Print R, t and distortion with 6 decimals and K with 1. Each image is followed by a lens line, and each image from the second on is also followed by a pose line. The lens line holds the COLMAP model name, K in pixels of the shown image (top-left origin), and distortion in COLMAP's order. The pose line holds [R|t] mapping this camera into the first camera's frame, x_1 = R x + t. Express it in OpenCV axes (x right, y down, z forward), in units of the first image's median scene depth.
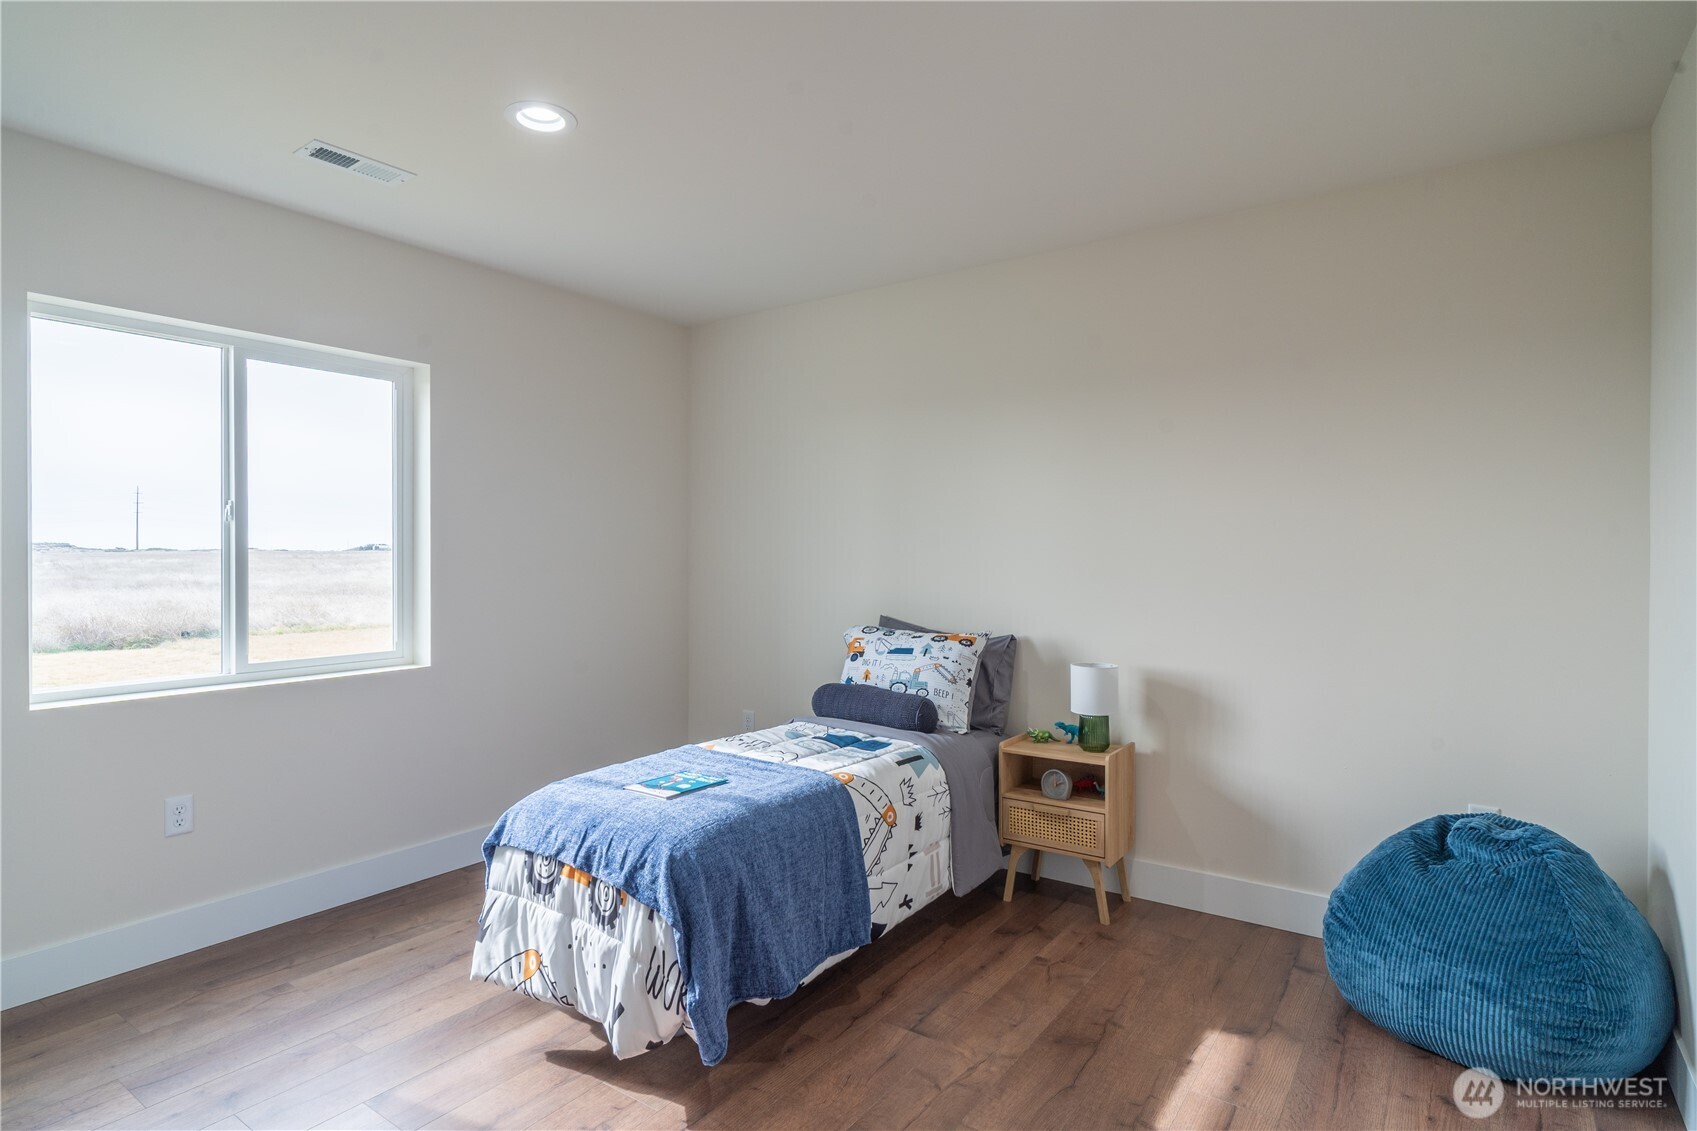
lens RADIAL K [[882.9, 0, 844.9], [0, 882.9, 565.2], [0, 0, 1]] dist [-0.006149, 0.000099]
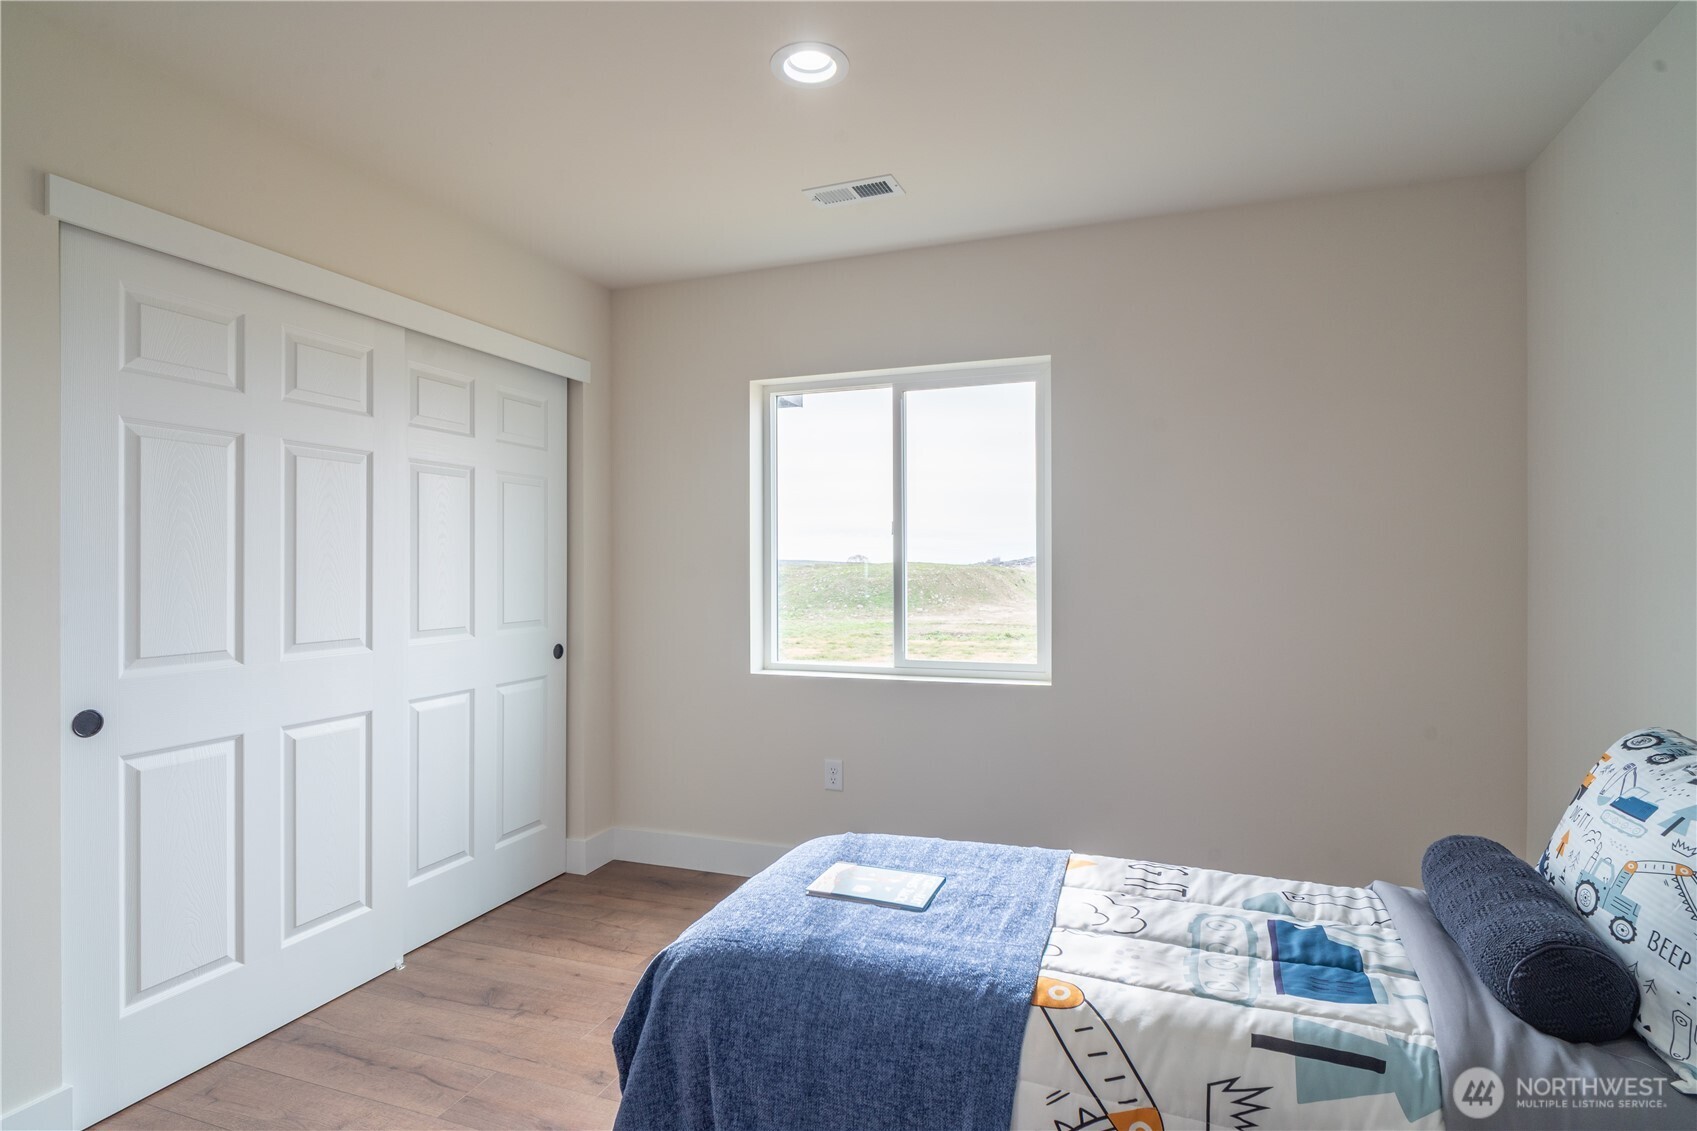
lens RADIAL K [[868.5, 0, 860.7], [0, 868.5, 573.5], [0, 0, 1]] dist [-0.003722, -0.000239]
pose [[0.256930, 0.005312, -0.966415, 0.398909], [-0.014179, 0.999898, 0.001727, -0.000727], [0.966326, 0.013259, 0.256979, 0.669816]]
